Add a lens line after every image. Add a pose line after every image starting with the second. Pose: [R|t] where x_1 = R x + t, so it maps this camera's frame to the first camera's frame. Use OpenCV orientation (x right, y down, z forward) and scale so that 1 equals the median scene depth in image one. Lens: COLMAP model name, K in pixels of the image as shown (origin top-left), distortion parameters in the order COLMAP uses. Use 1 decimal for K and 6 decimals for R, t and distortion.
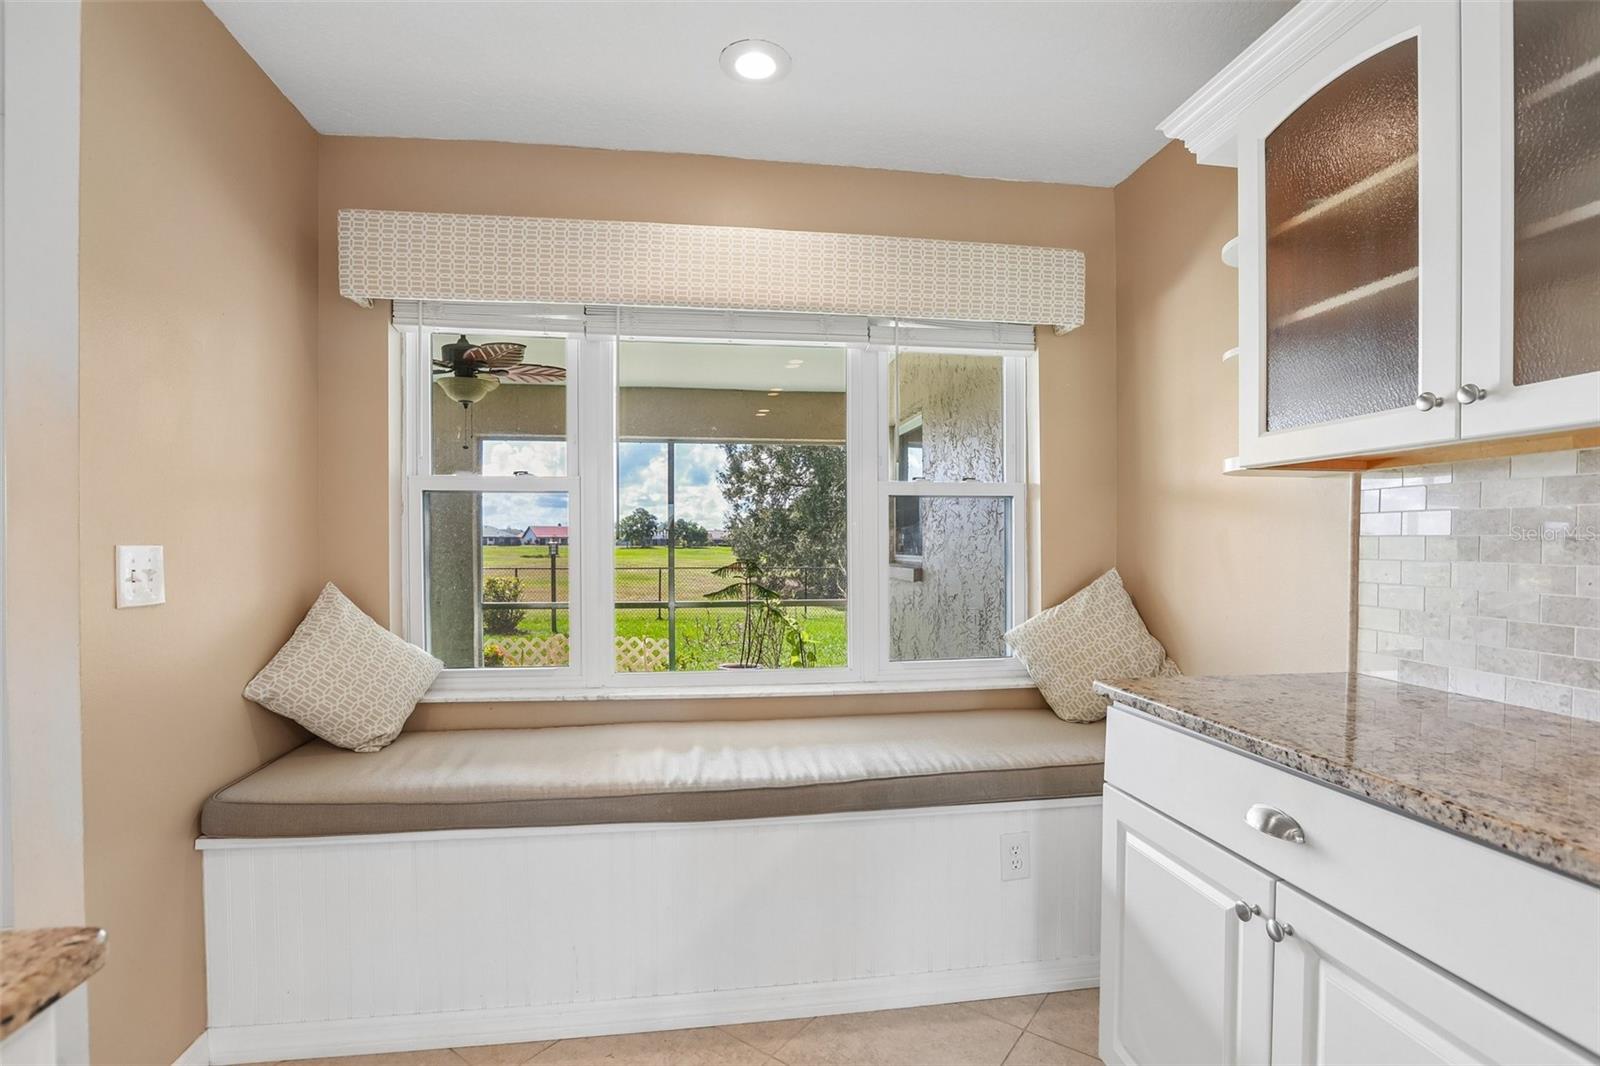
lens RADIAL K [[737.5, 0, 793.2], [0, 737.5, 550.1], [0, 0, 1]] dist [-0.048110, 0.017288]
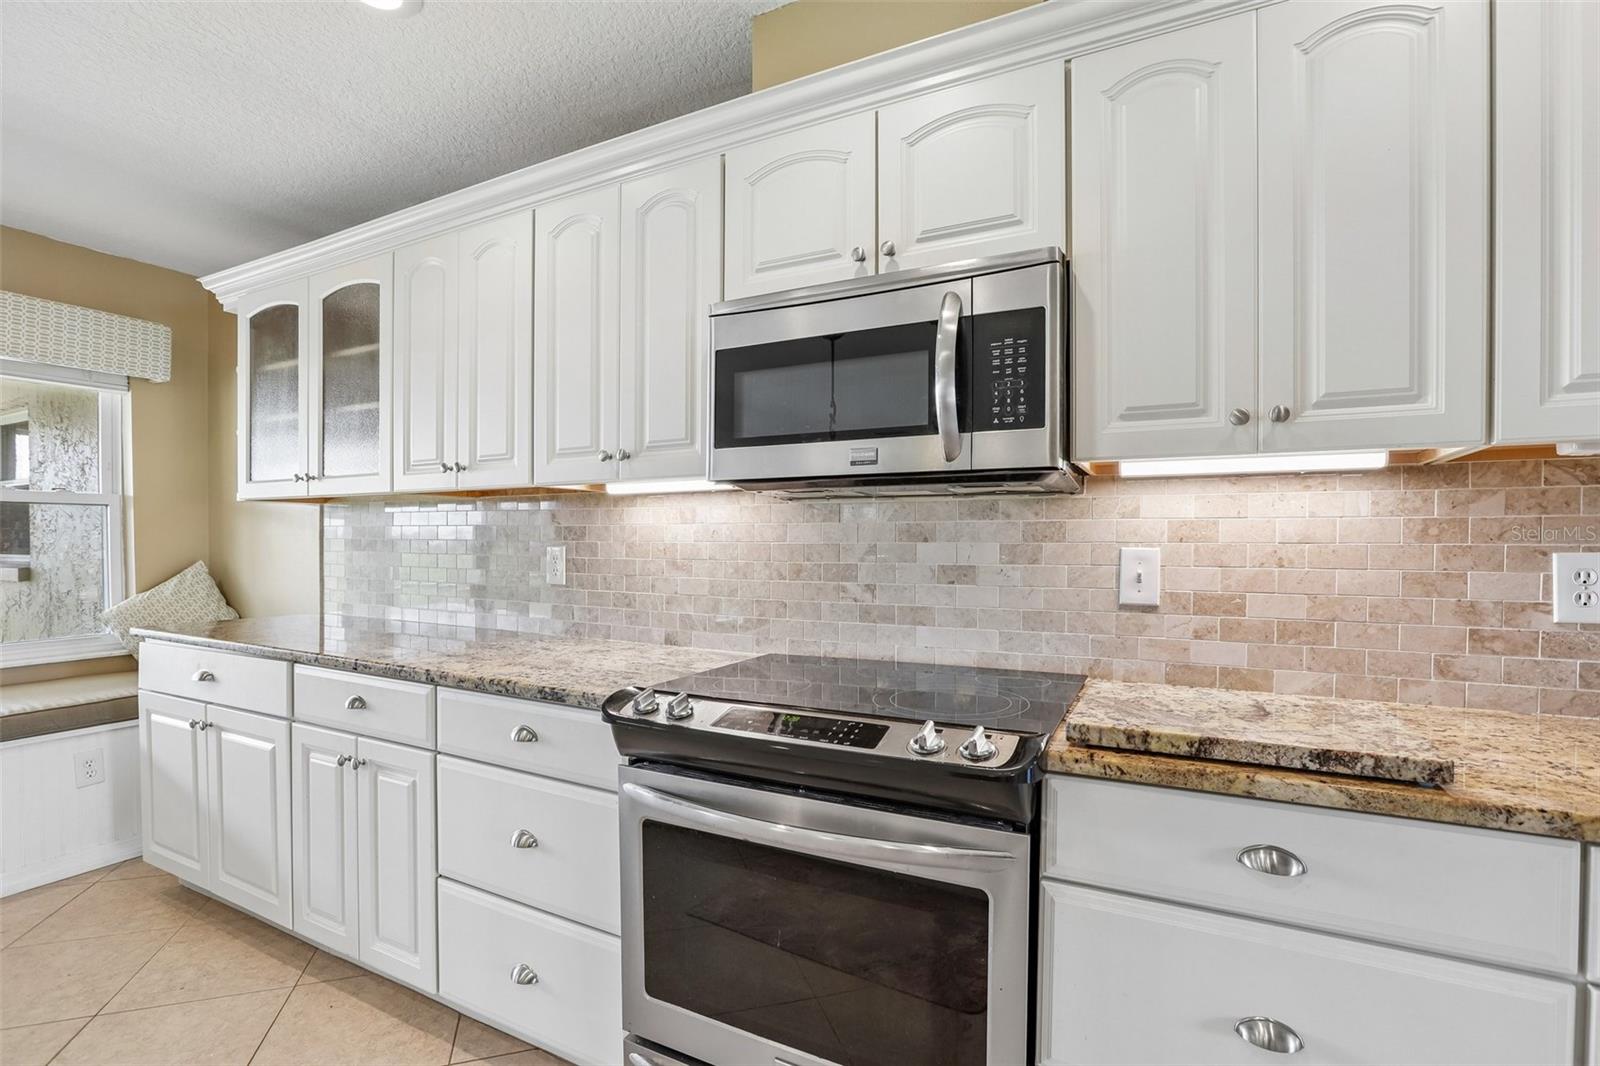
lens RADIAL K [[737.5, 0, 793.2], [0, 737.5, 550.1], [0, 0, 1]] dist [-0.048110, 0.017288]
pose [[0.581753, -0.008701, 0.813319, -0.019500], [0.006845, 0.999960, 0.005802, 0.007379], [-0.813336, 0.002192, 0.581790, -1.003874]]
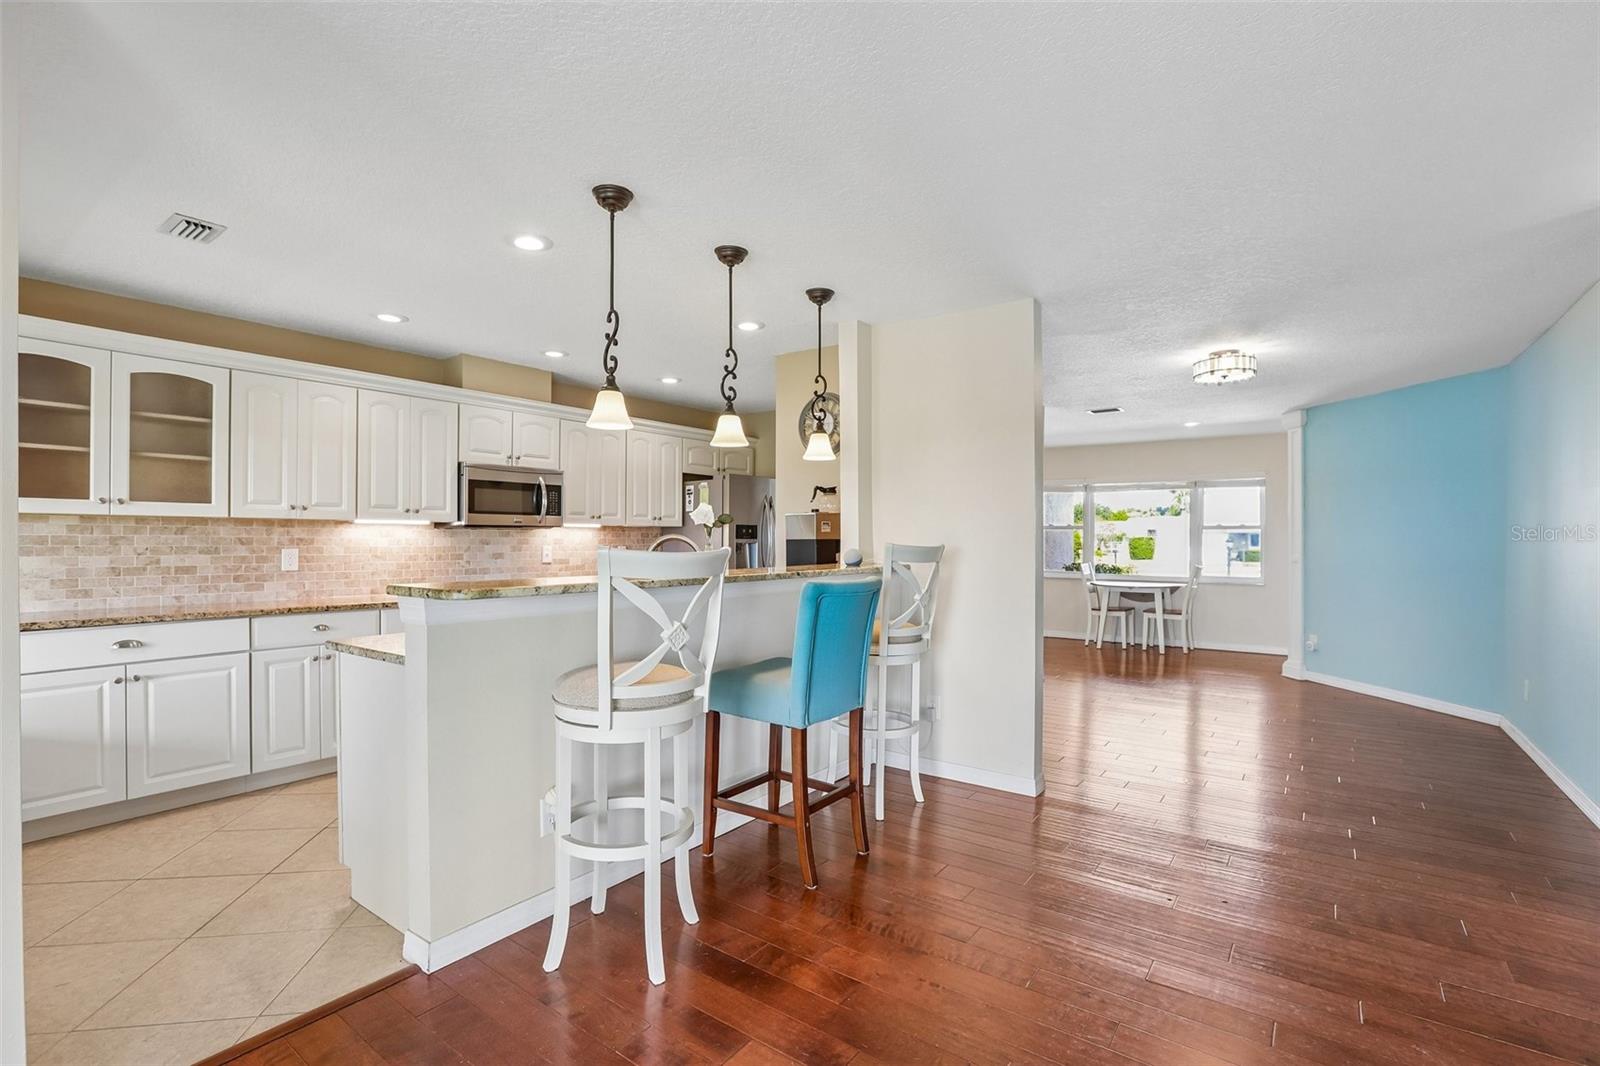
lens RADIAL K [[737.5, 0, 793.2], [0, 737.5, 550.1], [0, 0, 1]] dist [-0.048110, 0.017288]
pose [[-0.707211, -0.018972, 0.706748, -2.075034], [-0.000240, 0.999646, 0.026594, -0.056570], [-0.707002, 0.018638, -0.706966, 0.706208]]
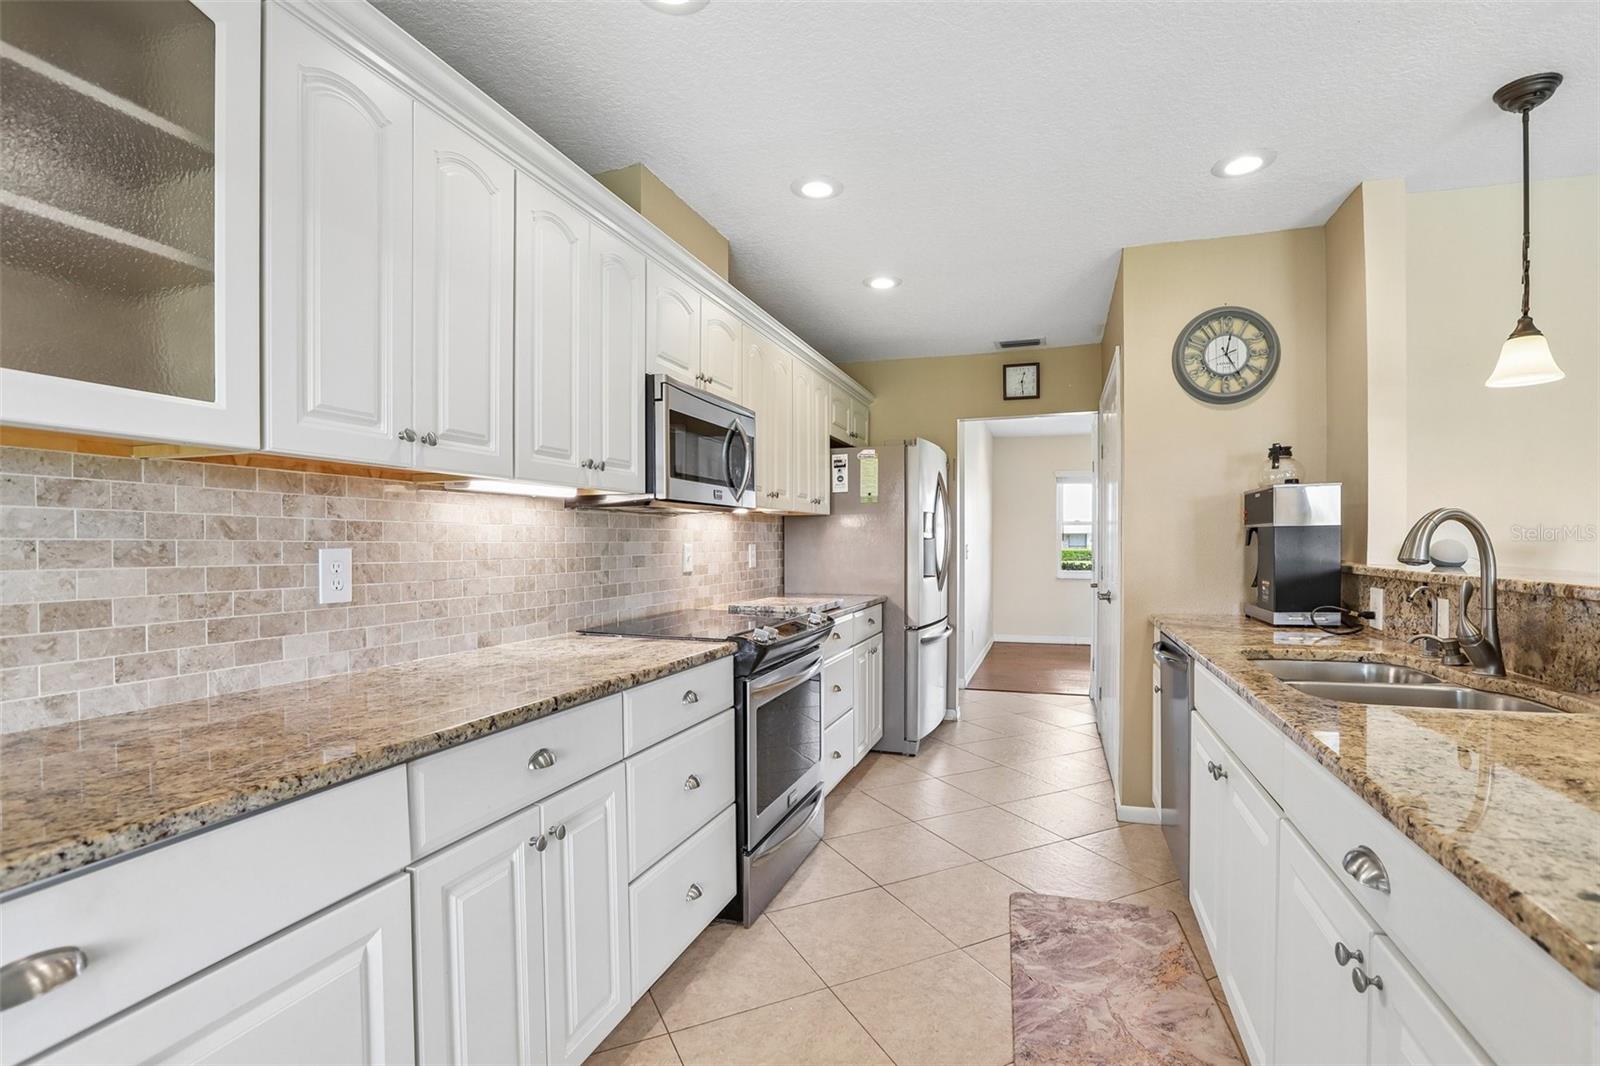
lens RADIAL K [[737.5, 0, 793.2], [0, 737.5, 550.1], [0, 0, 1]] dist [-0.048110, 0.017288]
pose [[-0.885712, -0.006442, 0.464190, -0.146523], [0.004121, 0.999755, 0.021737, -0.011858], [-0.464217, 0.021165, -0.885469, 0.761620]]
